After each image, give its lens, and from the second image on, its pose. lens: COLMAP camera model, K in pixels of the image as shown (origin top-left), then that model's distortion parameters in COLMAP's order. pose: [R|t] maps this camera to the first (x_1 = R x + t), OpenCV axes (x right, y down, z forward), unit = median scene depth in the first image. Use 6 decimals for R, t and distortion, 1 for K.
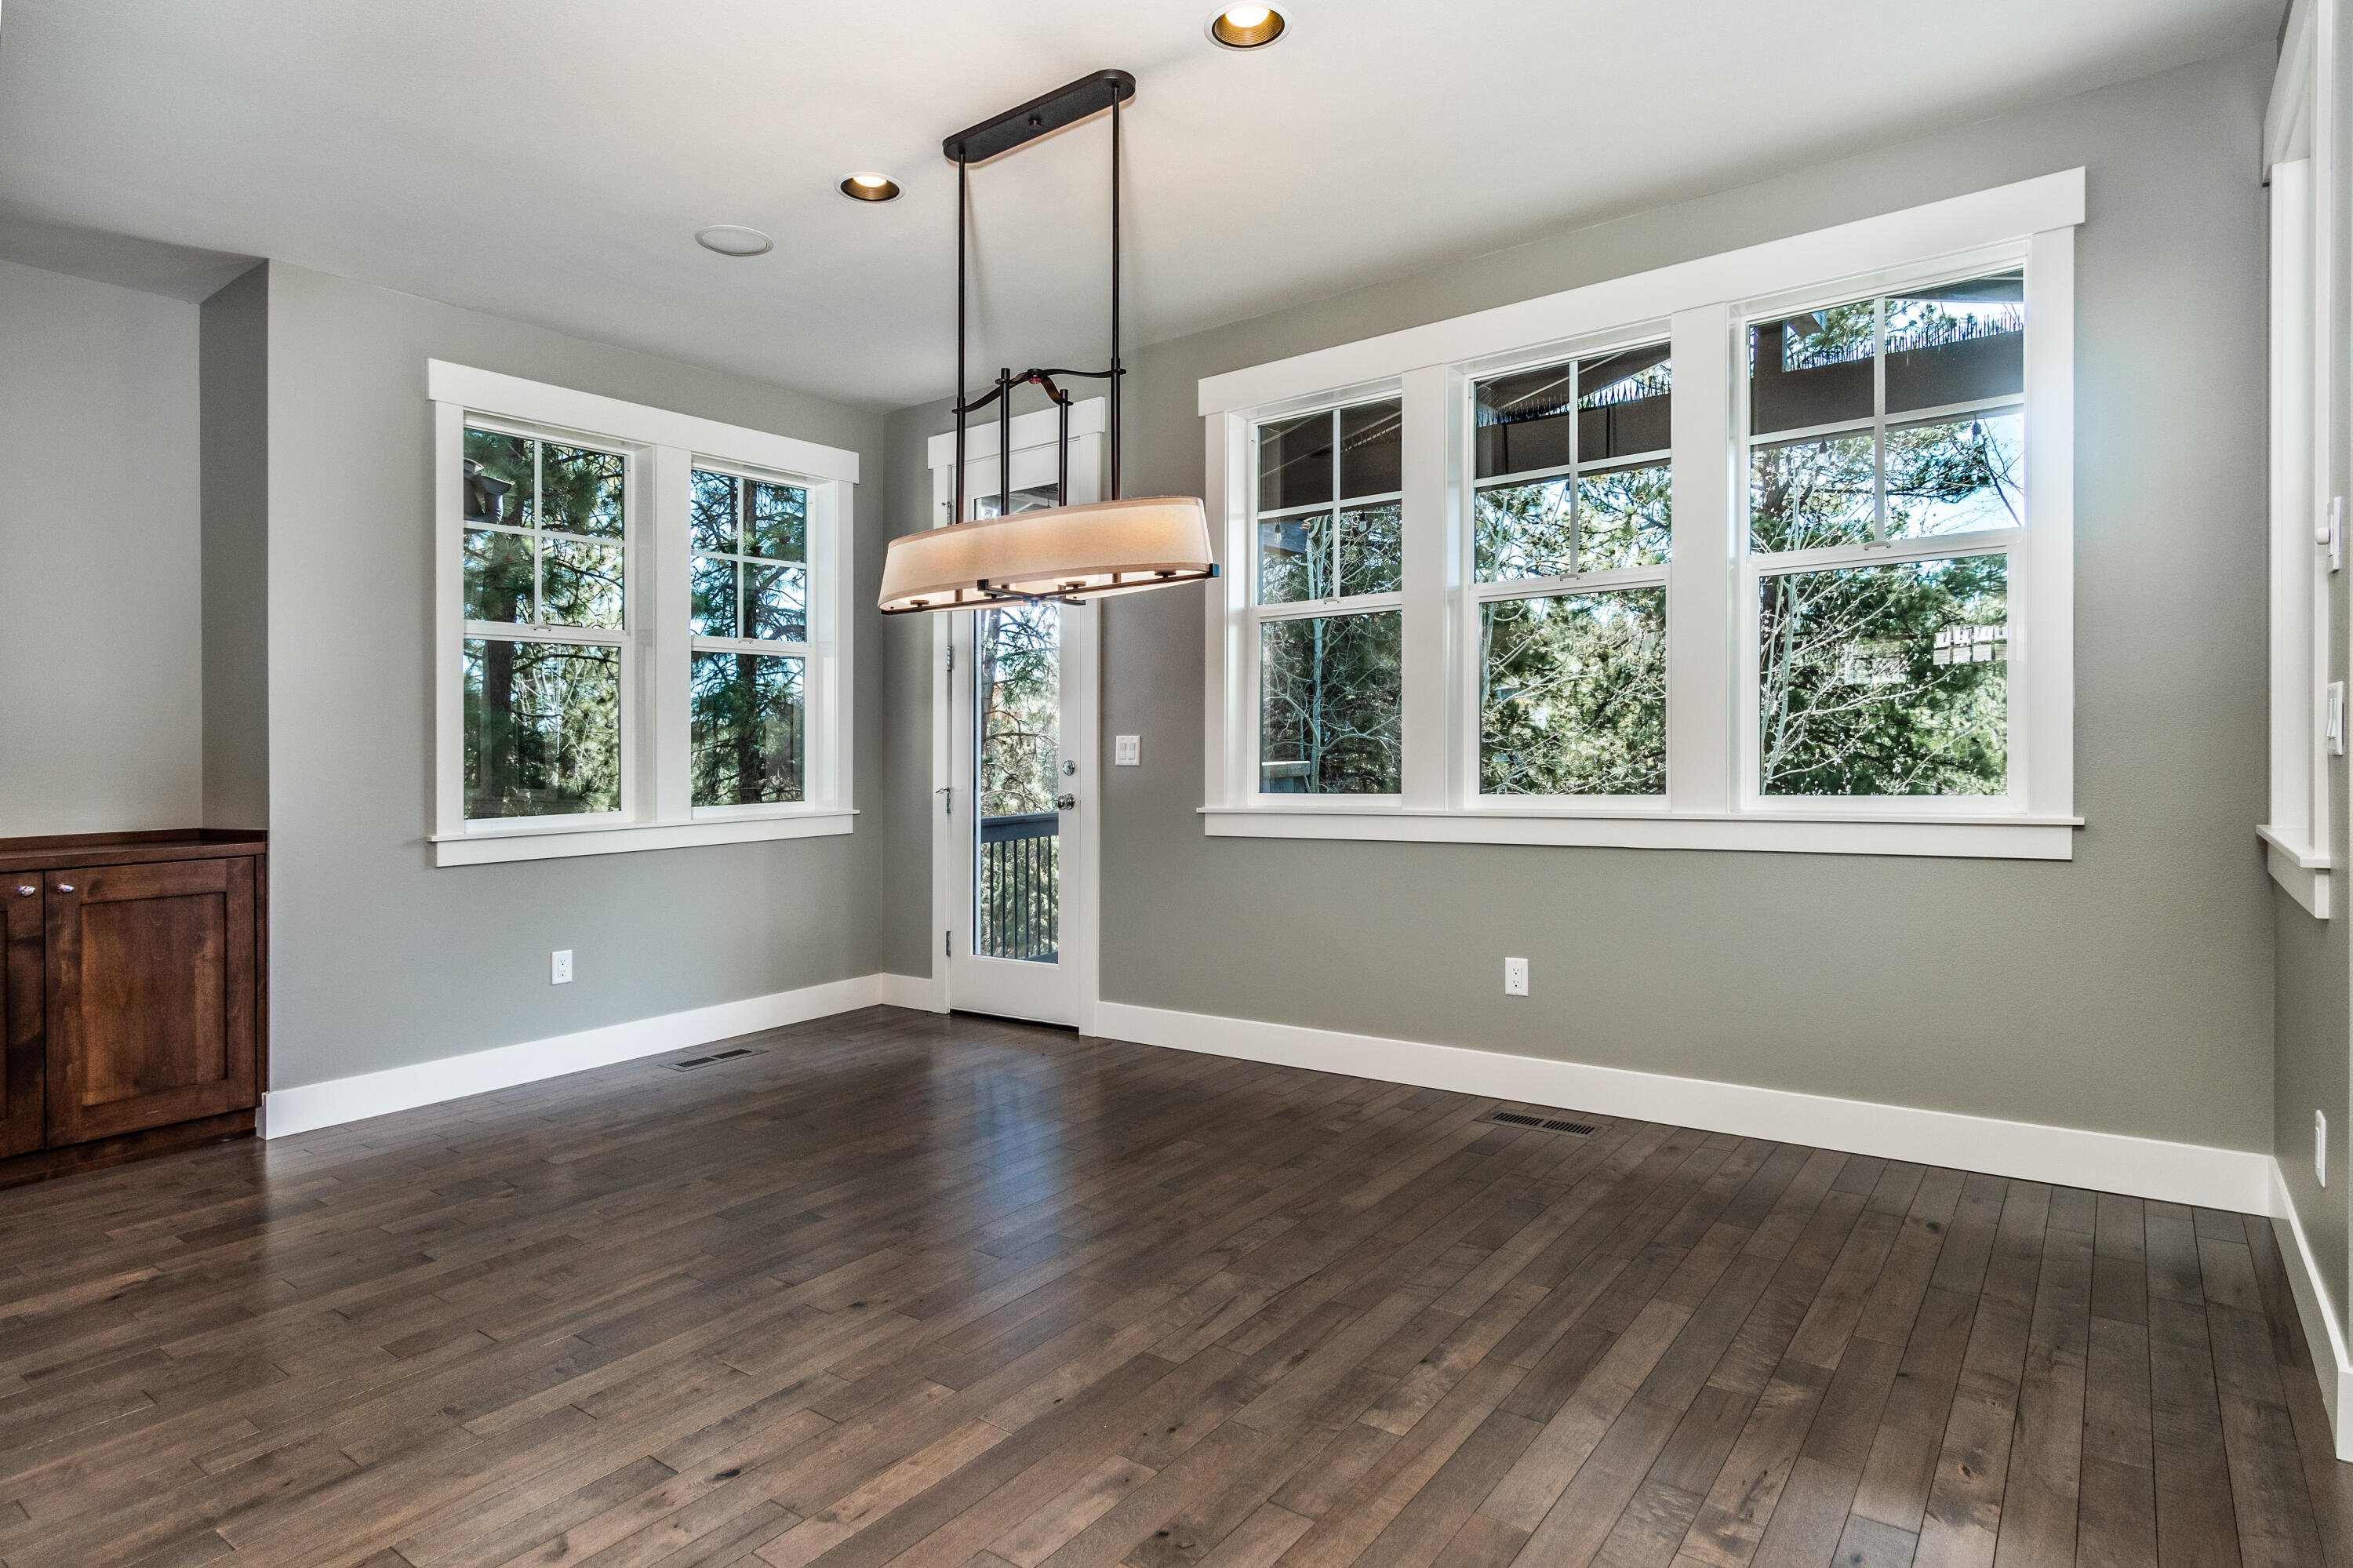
lens RADIAL K [[1264.4, 0, 1177.6], [0, 1264.4, 784.0], [0, 0, 1]] dist [0.000762, 0.000454]
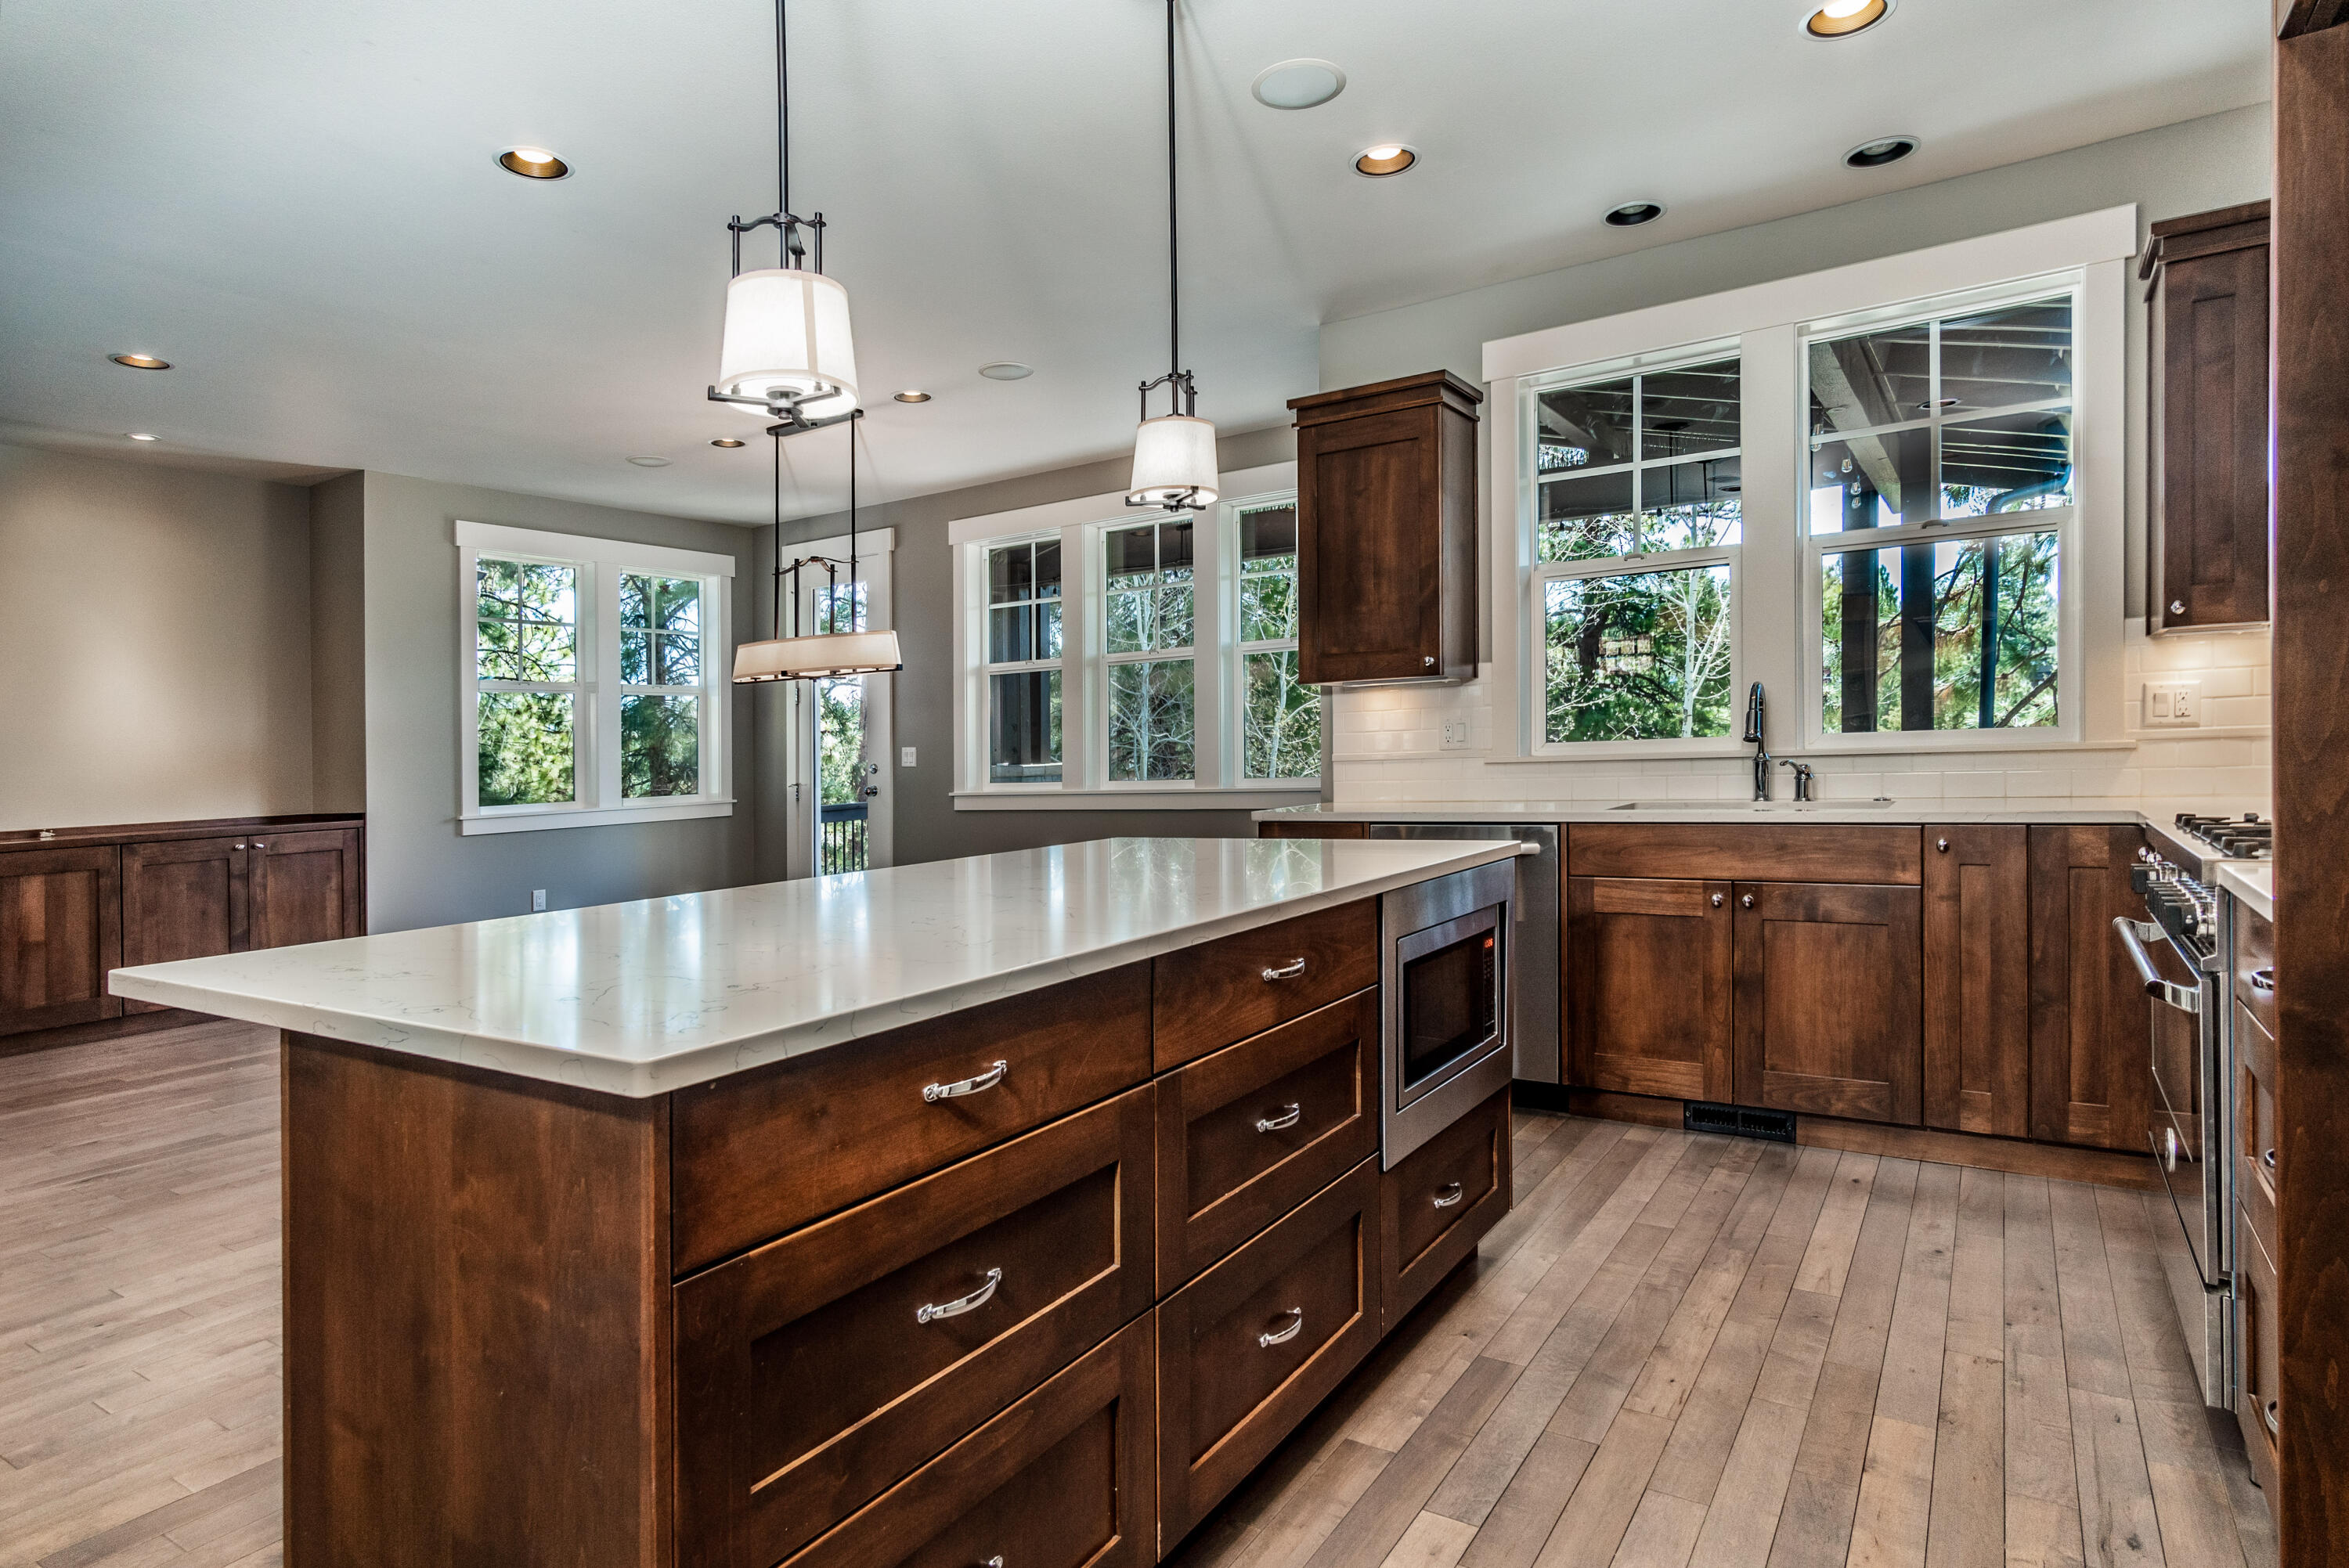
lens RADIAL K [[1262.0, 0, 1173.7], [0, 1262.0, 770.8], [0, 0, 1]] dist [0.000762, 0.000454]
pose [[0.998123, -0.013867, 0.059642, 0.222629], [0.014500, 0.999843, -0.010207, 0.012047], [-0.059492, 0.011053, 0.998168, -0.656040]]
